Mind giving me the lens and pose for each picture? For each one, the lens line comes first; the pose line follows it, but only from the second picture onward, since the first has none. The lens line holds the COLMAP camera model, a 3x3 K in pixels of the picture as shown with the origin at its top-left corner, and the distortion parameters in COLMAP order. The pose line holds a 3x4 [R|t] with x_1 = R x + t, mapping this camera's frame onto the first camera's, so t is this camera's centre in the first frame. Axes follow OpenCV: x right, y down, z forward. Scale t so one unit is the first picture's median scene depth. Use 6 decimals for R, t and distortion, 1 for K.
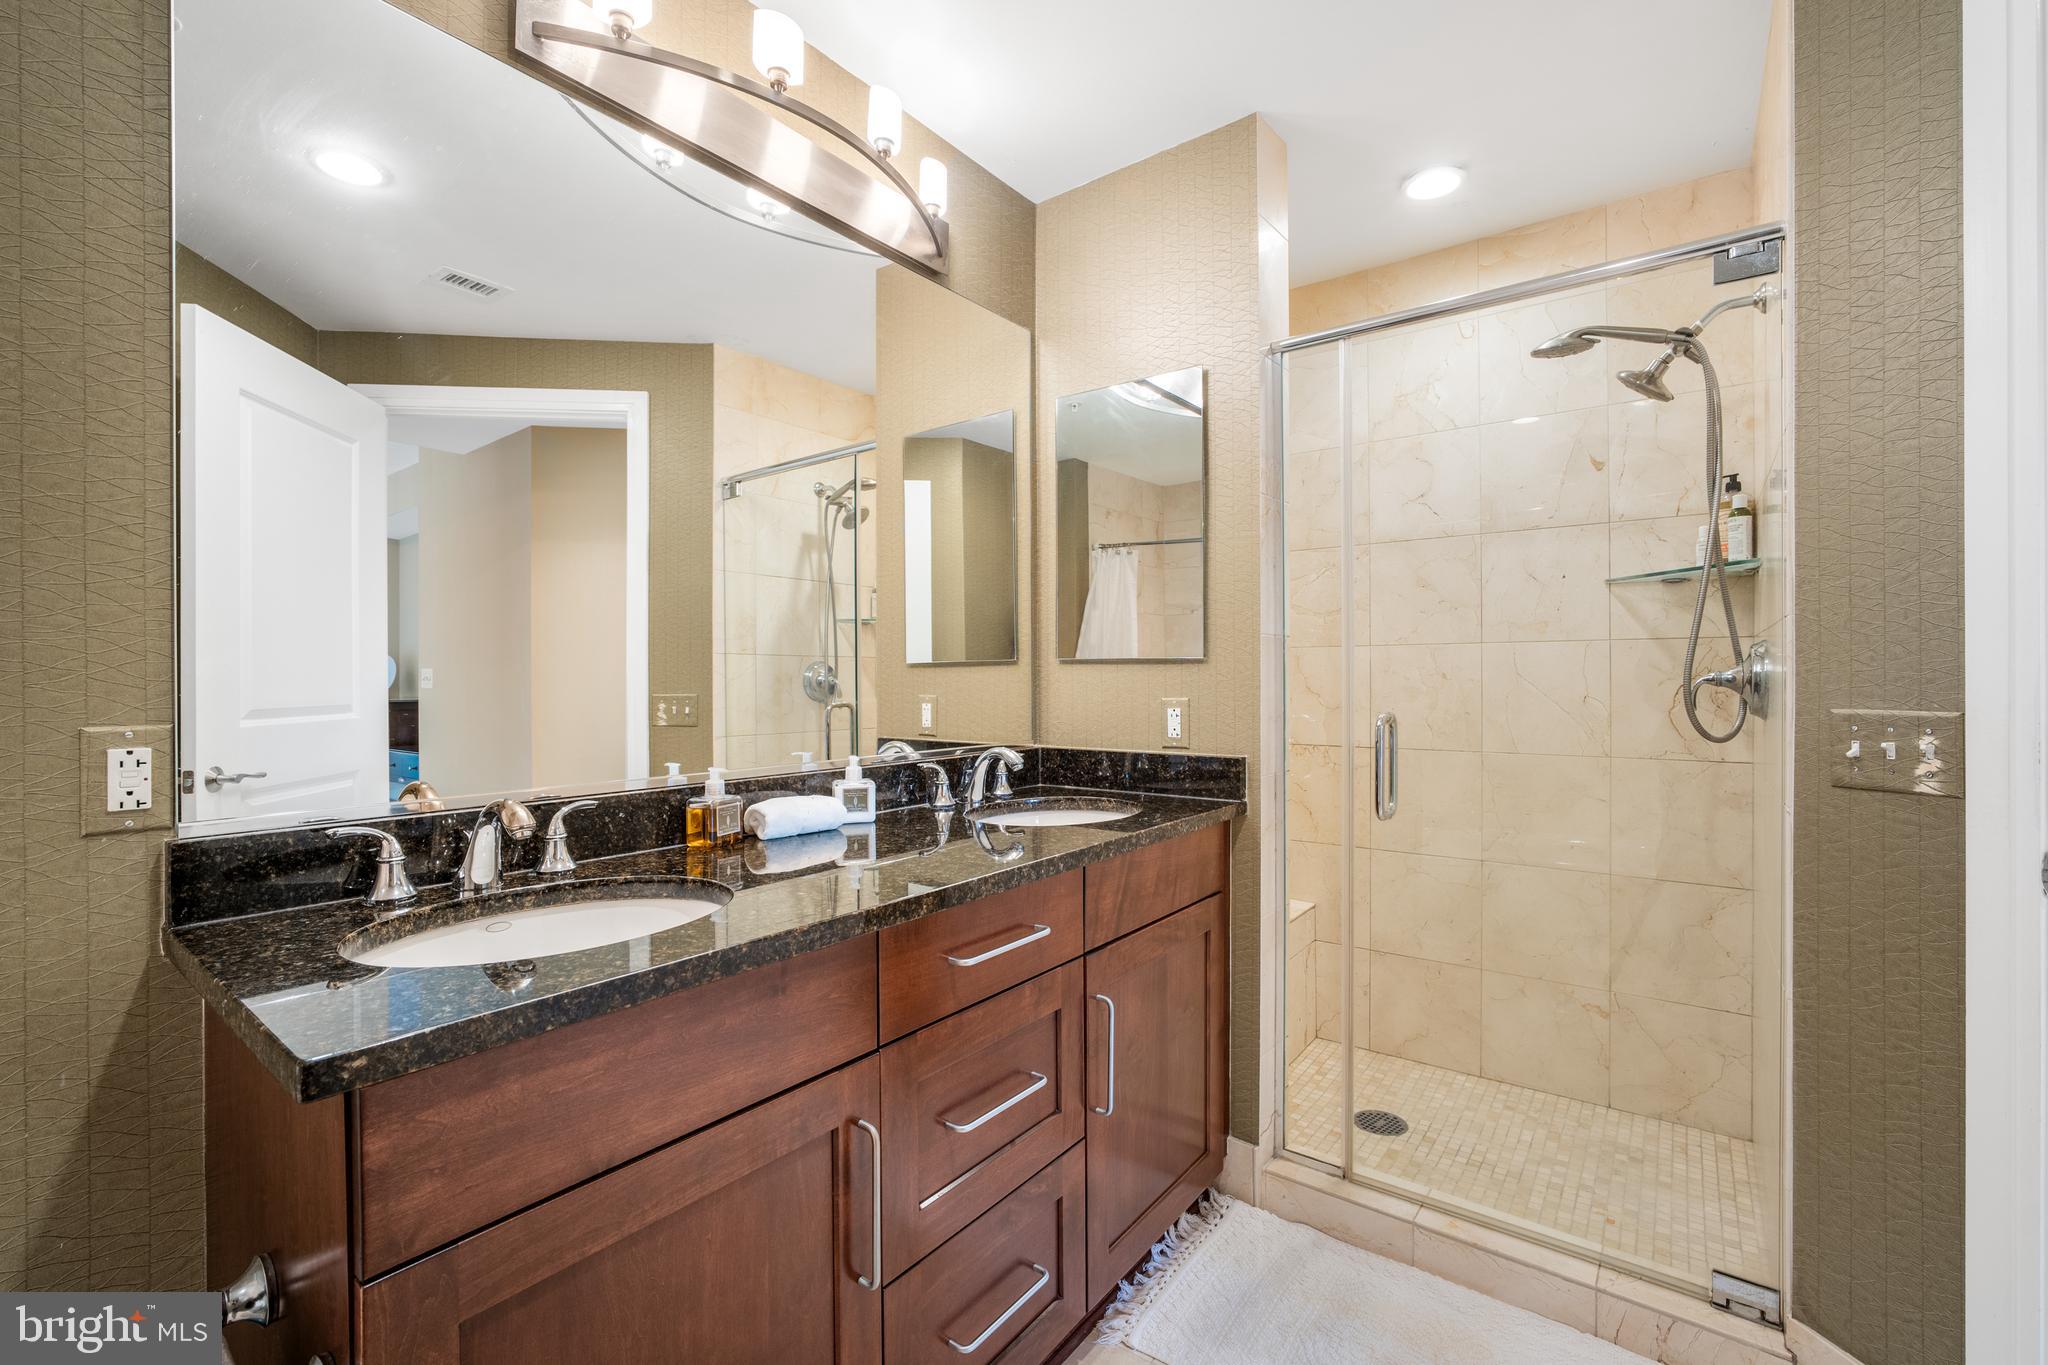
lens RADIAL K [[864.5, 0, 1032.7], [0, 864.5, 678.4], [0, 0, 1]] dist [-0.026424, 0.000384]
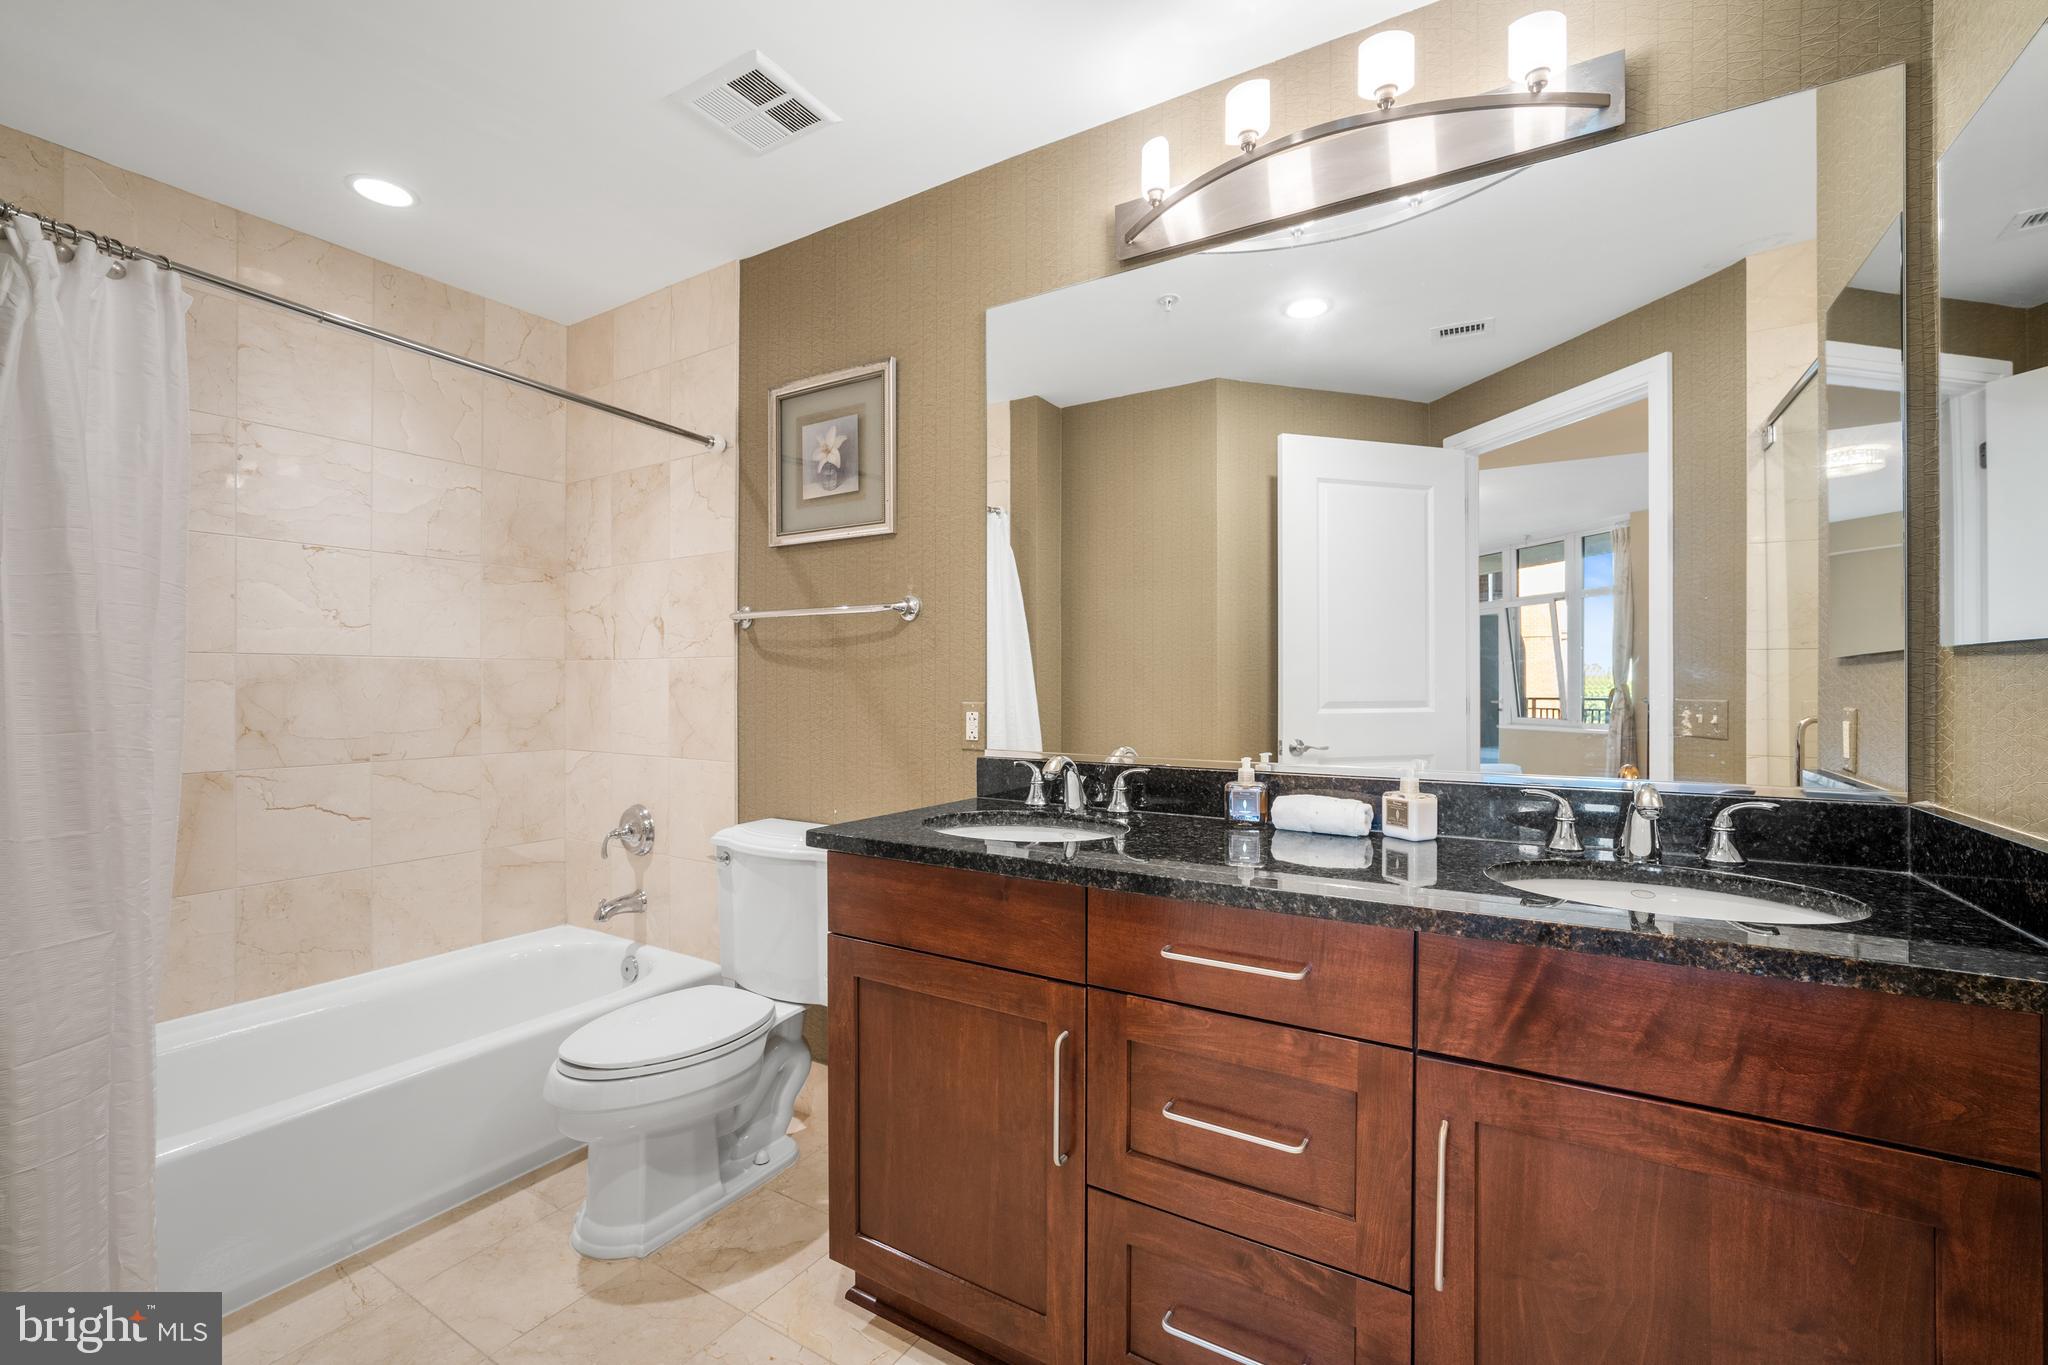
lens RADIAL K [[864.5, 0, 1032.7], [0, 864.5, 678.4], [0, 0, 1]] dist [-0.026424, 0.000384]
pose [[0.107563, 0.001054, -0.994198, 0.777952], [-0.001381, 0.999999, 0.000911, -0.005002], [0.994197, 0.001275, 0.107565, 0.600313]]
